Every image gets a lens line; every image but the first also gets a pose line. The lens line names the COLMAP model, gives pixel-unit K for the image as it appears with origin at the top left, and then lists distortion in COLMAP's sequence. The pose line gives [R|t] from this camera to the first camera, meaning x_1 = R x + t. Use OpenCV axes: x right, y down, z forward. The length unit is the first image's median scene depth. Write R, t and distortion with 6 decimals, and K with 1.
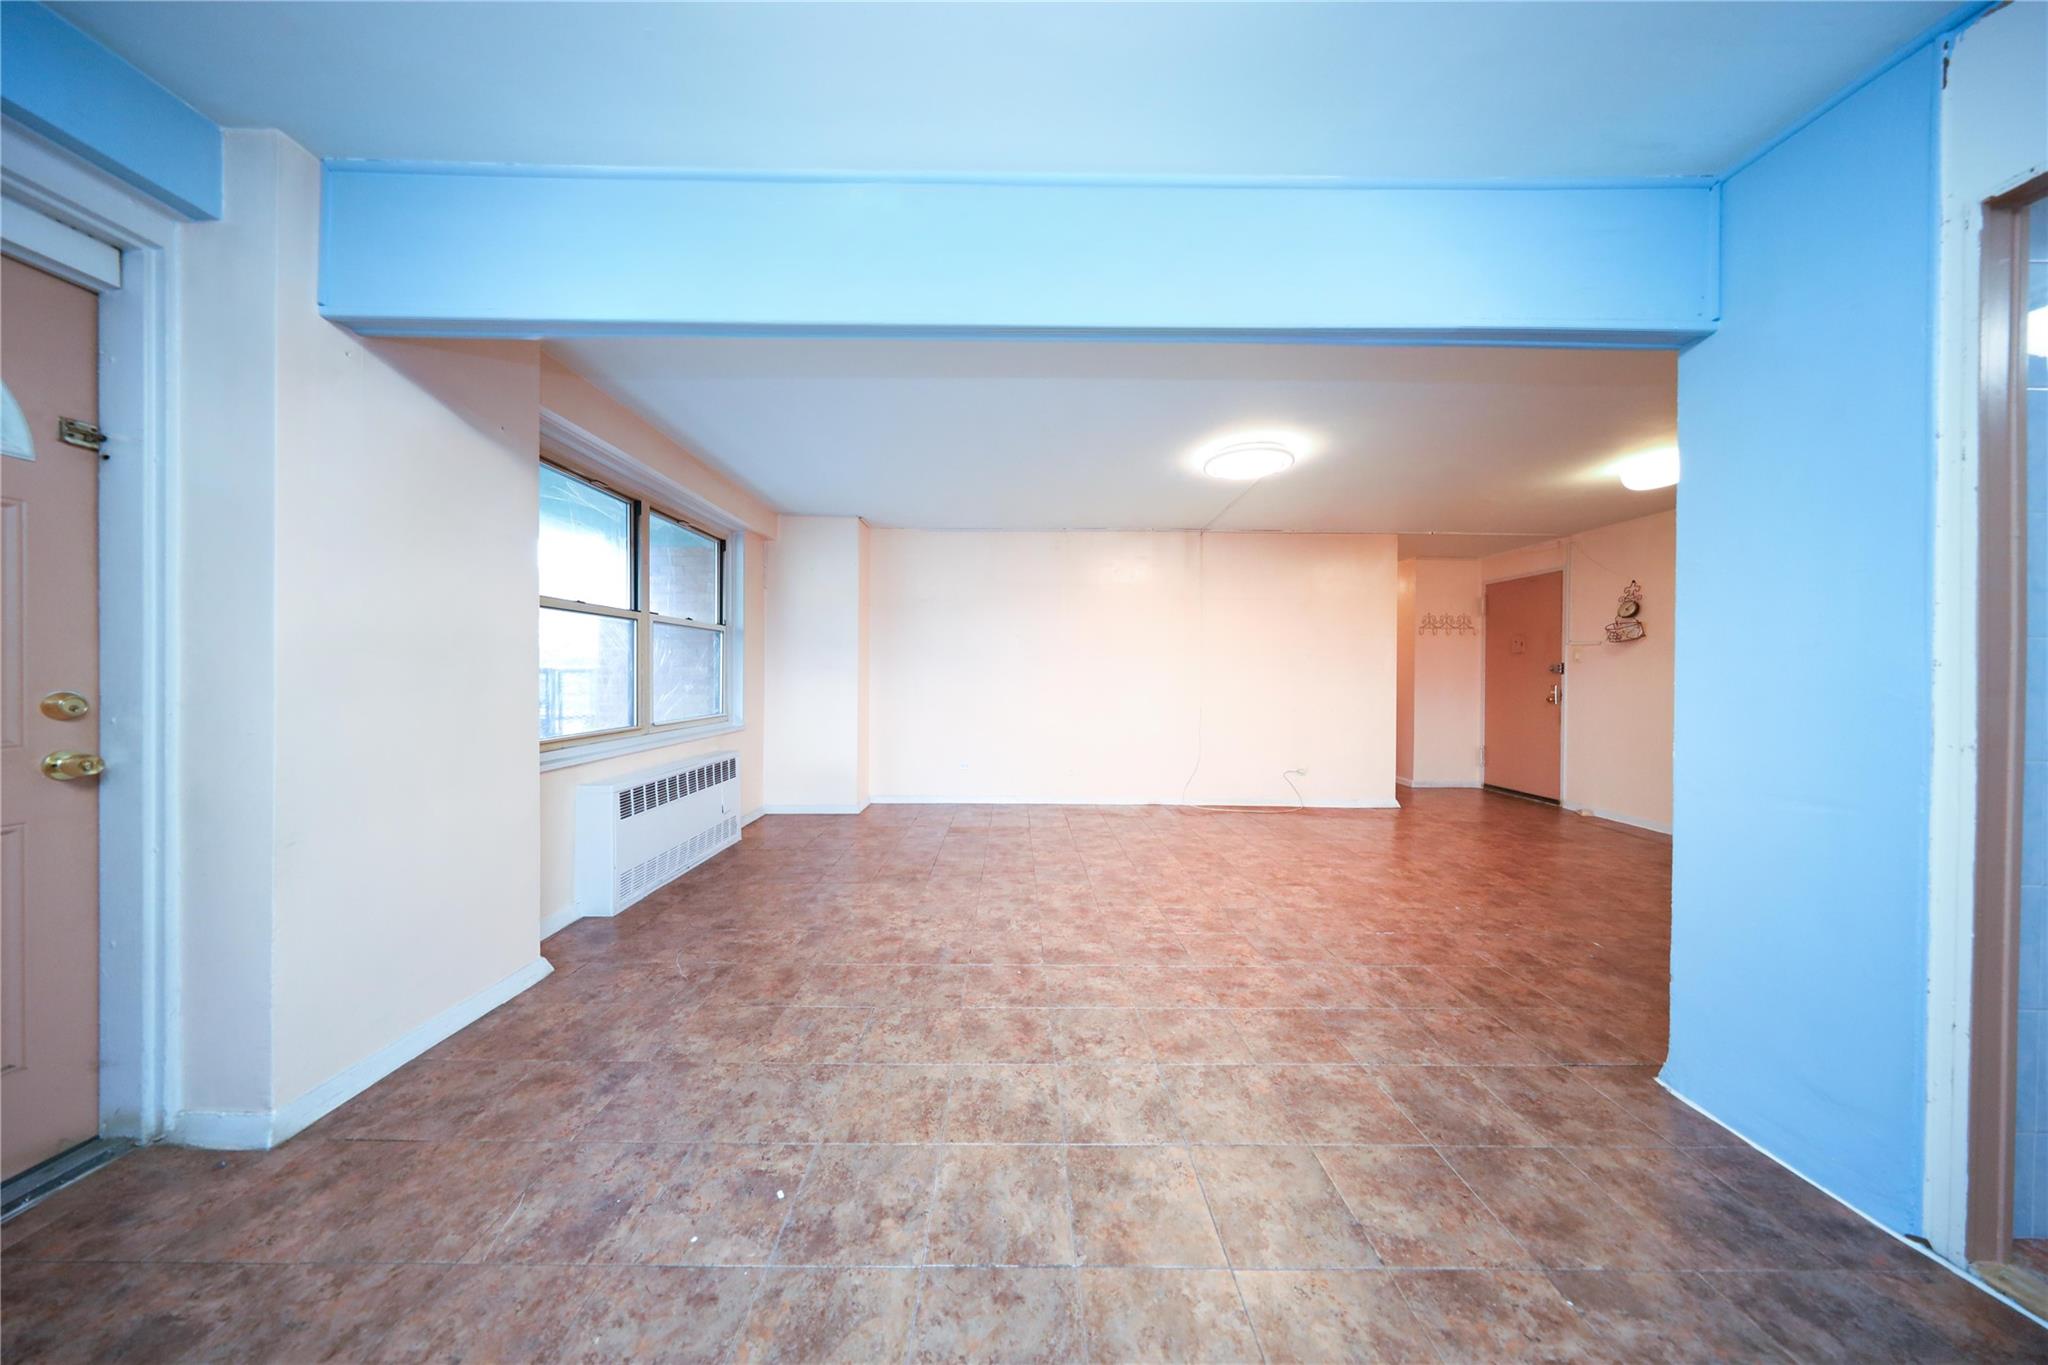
lens RADIAL K [[594.4, 0, 1014.2], [0, 594.4, 673.4], [0, 0, 1]] dist [0.000588, 0.000280]
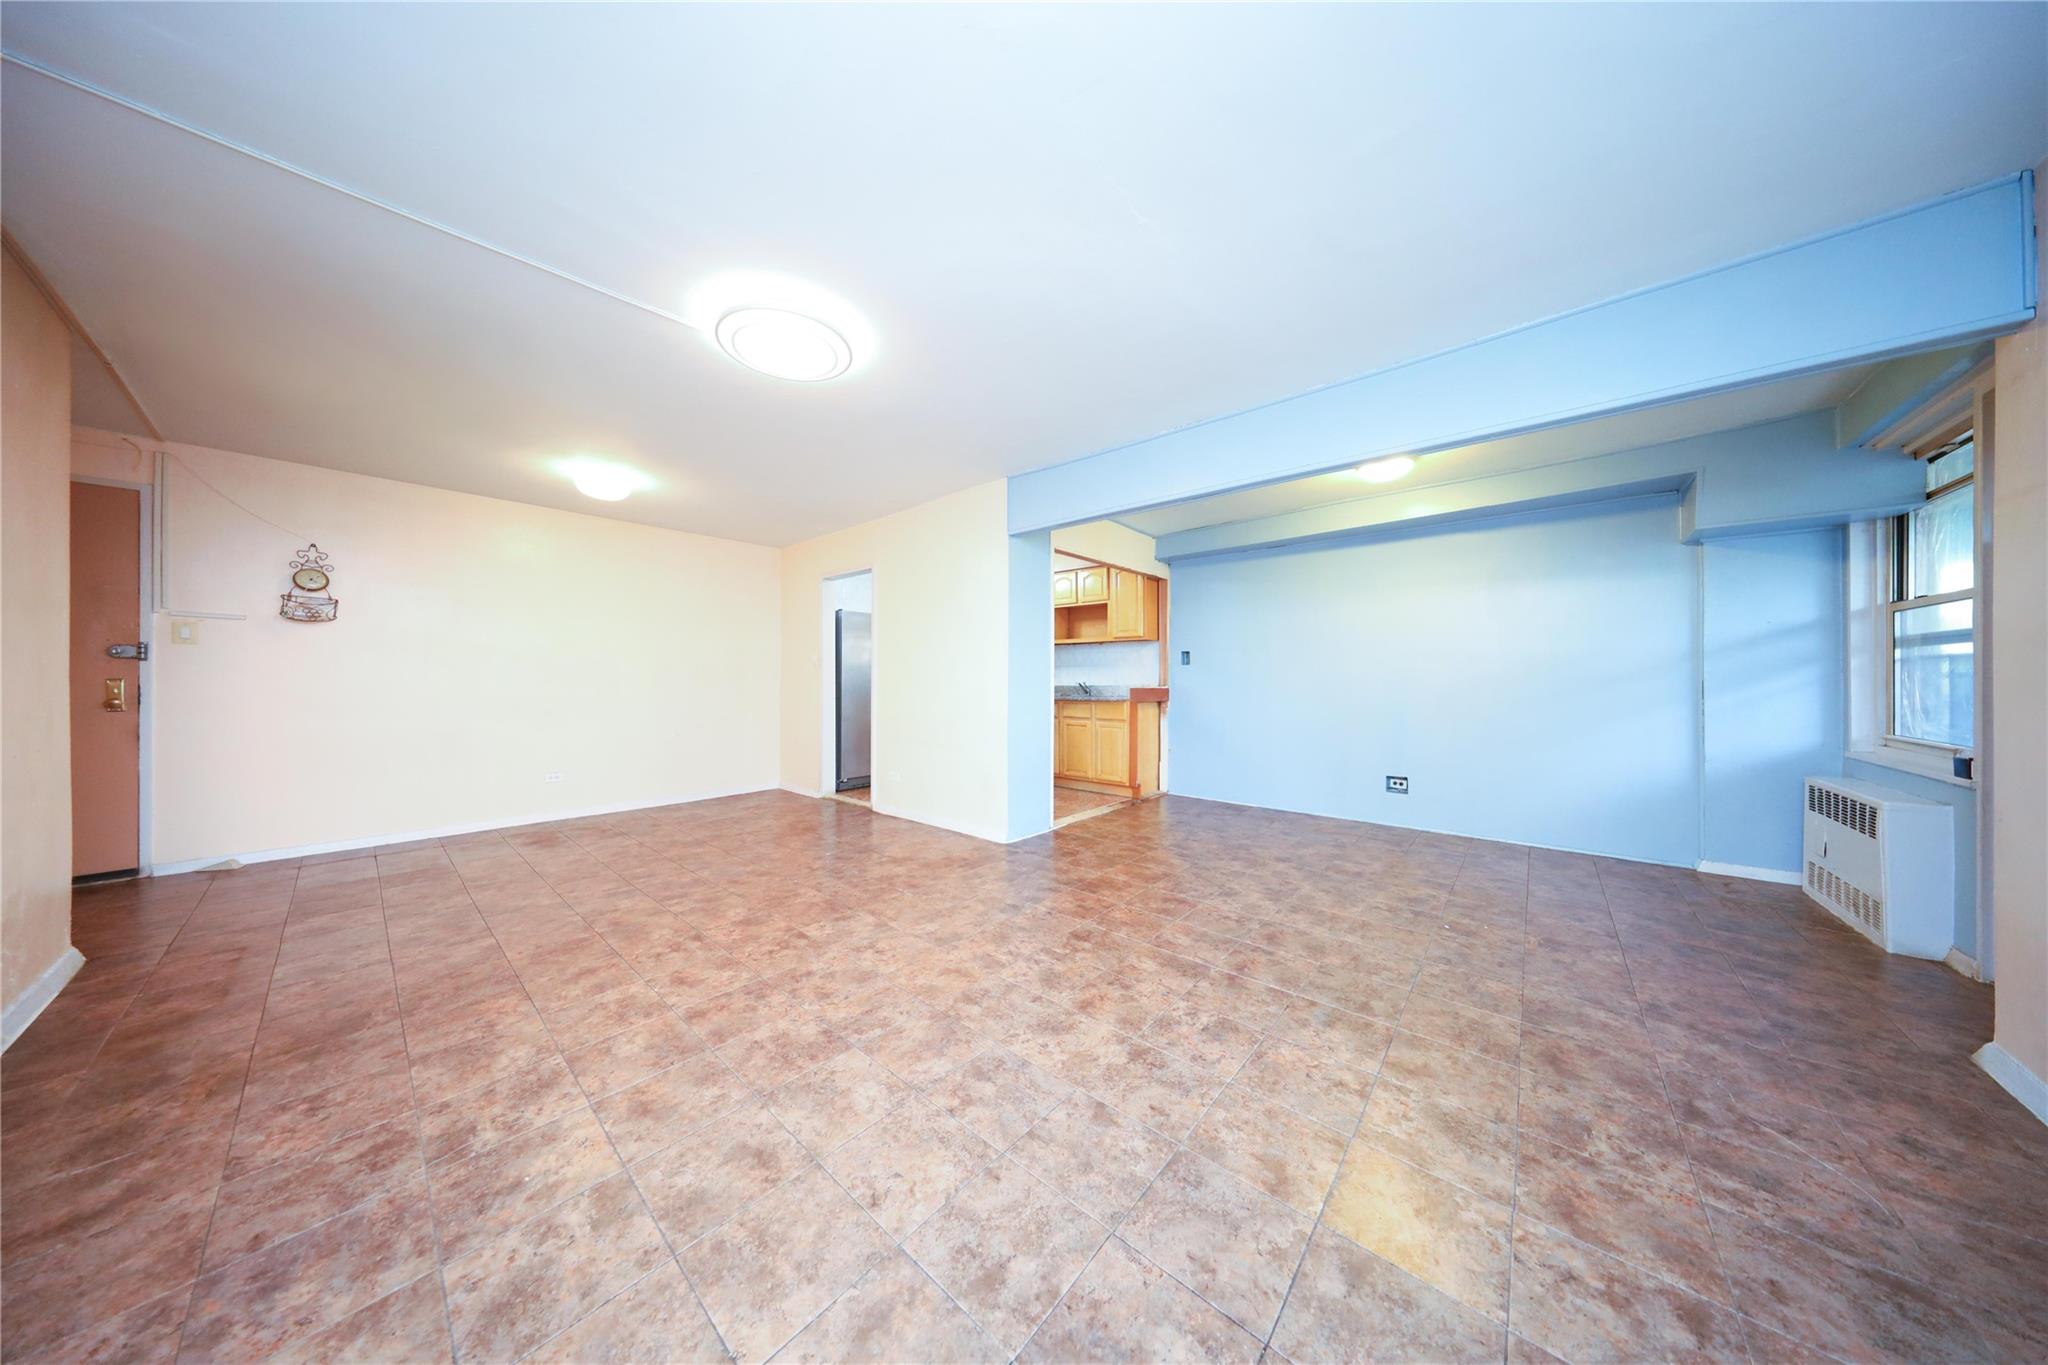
lens RADIAL K [[594.4, 0, 1013.7], [0, 594.4, 689.7], [0, 0, 1]] dist [0.000588, 0.000280]
pose [[-0.749481, -0.024579, 0.661569, -0.332135], [-0.009902, 0.999615, 0.025921, 0.013716], [-0.661952, 0.012876, -0.749436, 1.909627]]
